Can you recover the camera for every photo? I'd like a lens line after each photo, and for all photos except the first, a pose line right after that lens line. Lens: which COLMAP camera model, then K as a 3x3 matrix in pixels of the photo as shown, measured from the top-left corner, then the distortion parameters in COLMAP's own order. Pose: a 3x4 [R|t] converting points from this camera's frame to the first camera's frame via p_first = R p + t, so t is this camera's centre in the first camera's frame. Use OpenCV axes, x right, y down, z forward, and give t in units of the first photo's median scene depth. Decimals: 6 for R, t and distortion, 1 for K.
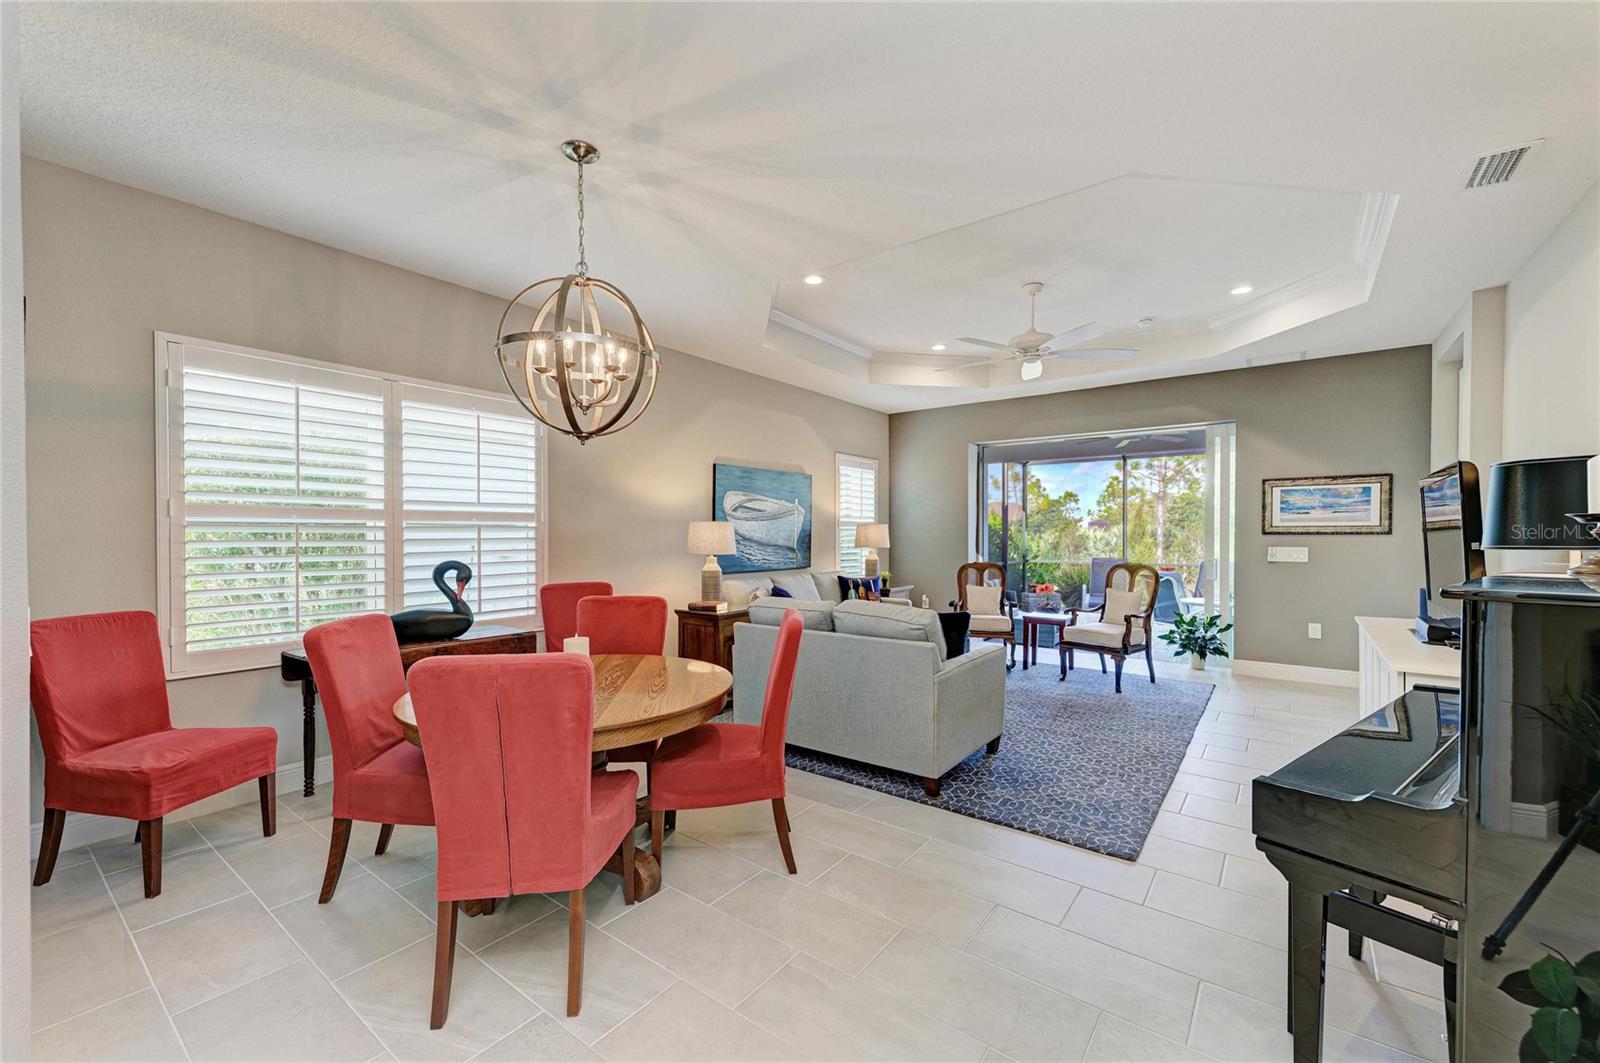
lens RADIAL K [[639.3, 0, 807.8], [0, 639.3, 543.5], [0, 0, 1]] dist [0.015912, -0.000124]
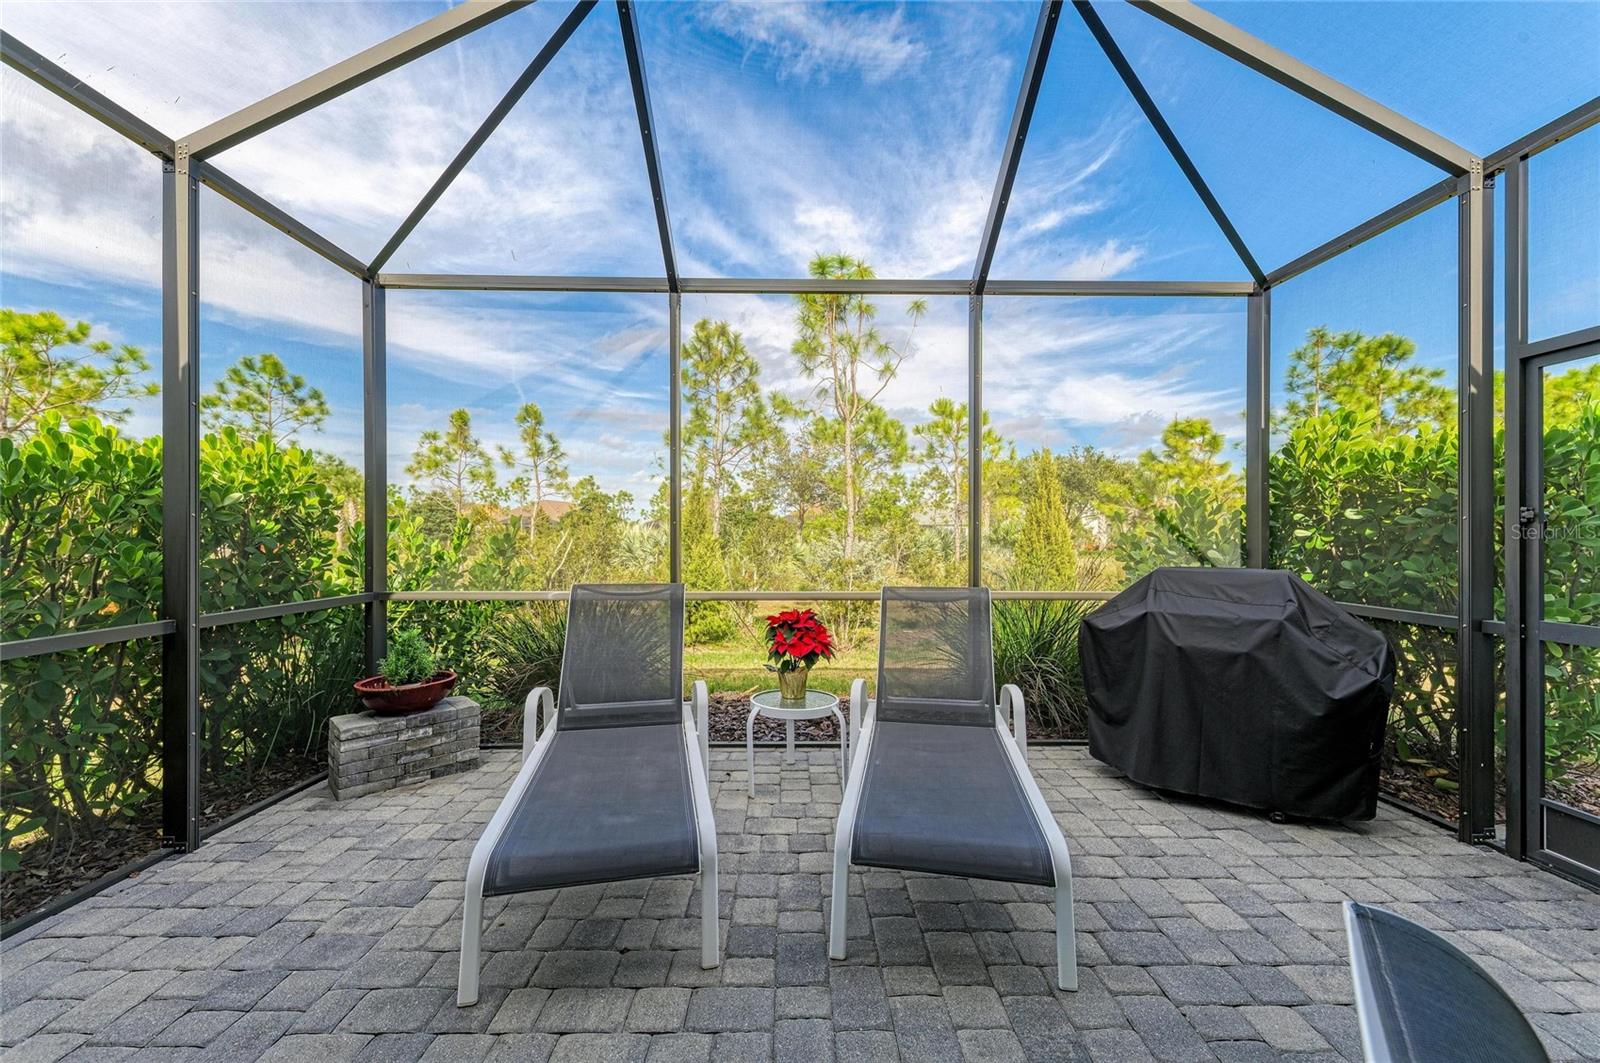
lens RADIAL K [[611.9, 0, 810.0], [0, 611.9, 539.3], [0, 0, 1]] dist [0.017546, -0.000032]
pose [[0.782379, -0.000260, 0.622803, 0.756244], [0.006872, 0.999943, -0.008216, 0.010517], [-0.622765, 0.010708, 0.782336, 1.523185]]
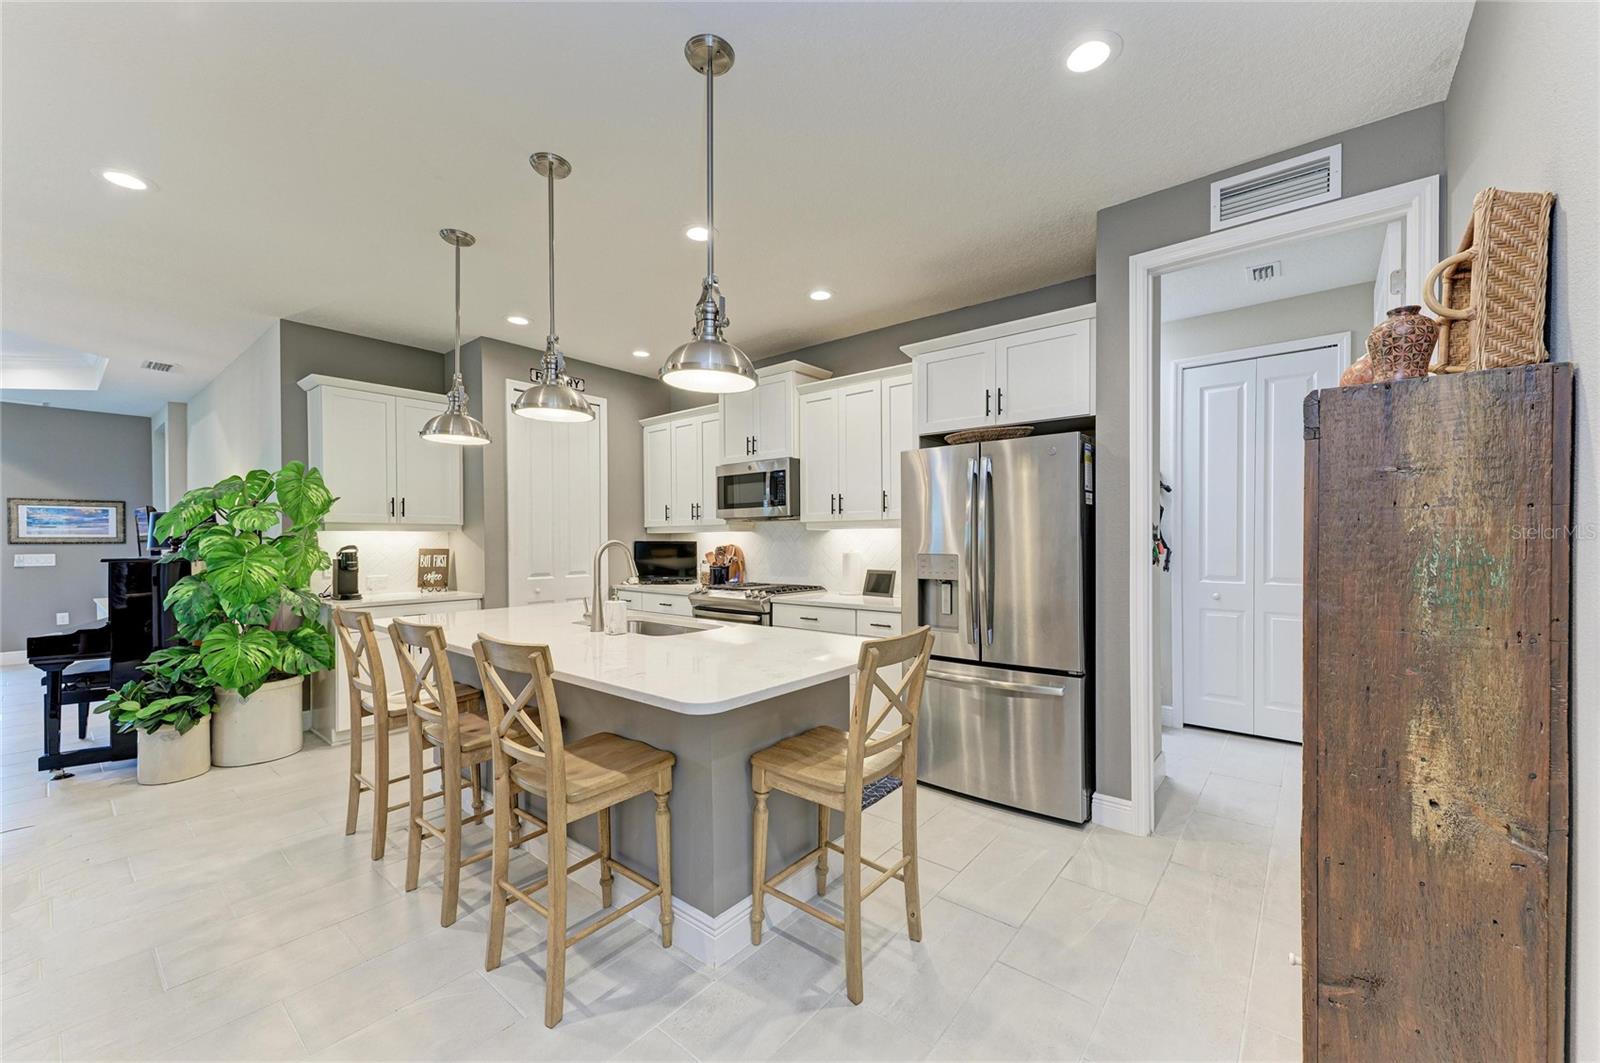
lens RADIAL K [[617.6, 0, 808.1], [0, 617.6, 543.5], [0, 0, 1]] dist [0.022799, -0.007888]
pose [[0.042865, -0.003461, 0.999075, -0.406574], [0.016587, 0.999859, 0.002752, 0.006340], [-0.998943, 0.016454, 0.042916, -0.548899]]
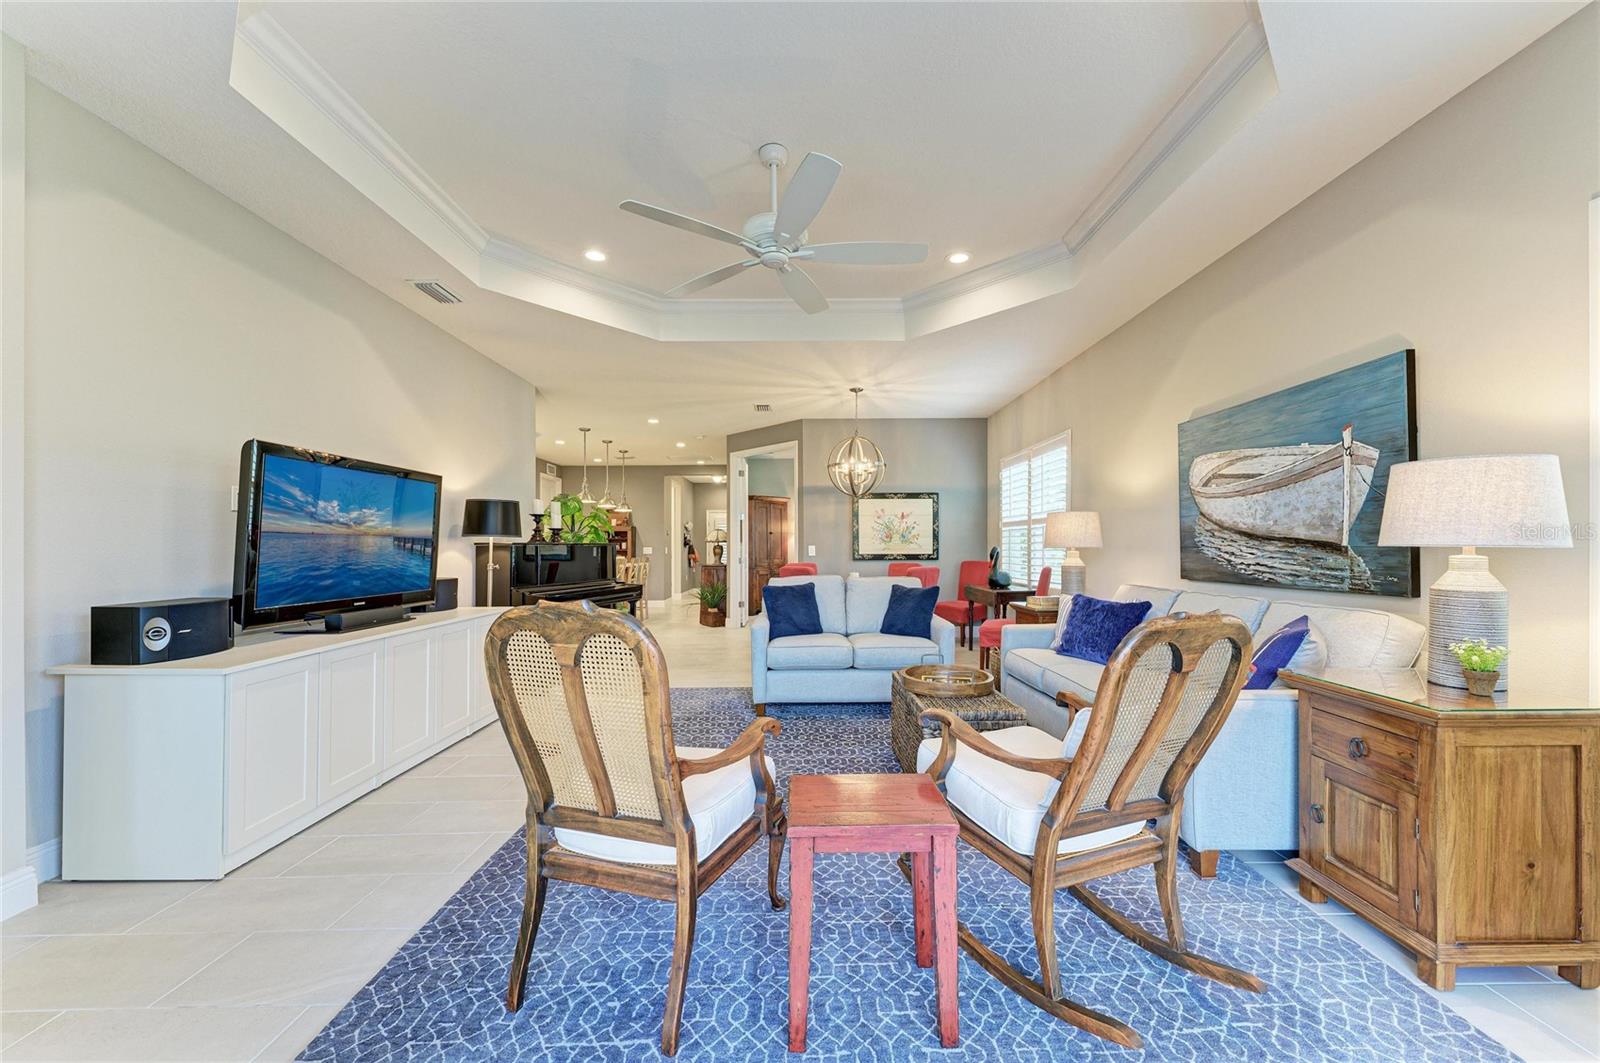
lens RADIAL K [[600.7, 0, 809.0], [0, 600.7, 546.0], [0, 0, 1]] dist [0.024329, 0.000061]
pose [[-0.789522, 0.003361, -0.613713, 0.608801], [-0.003034, 0.999951, 0.009380, 0.006009], [0.613714, 0.009268, -0.789474, 1.311648]]
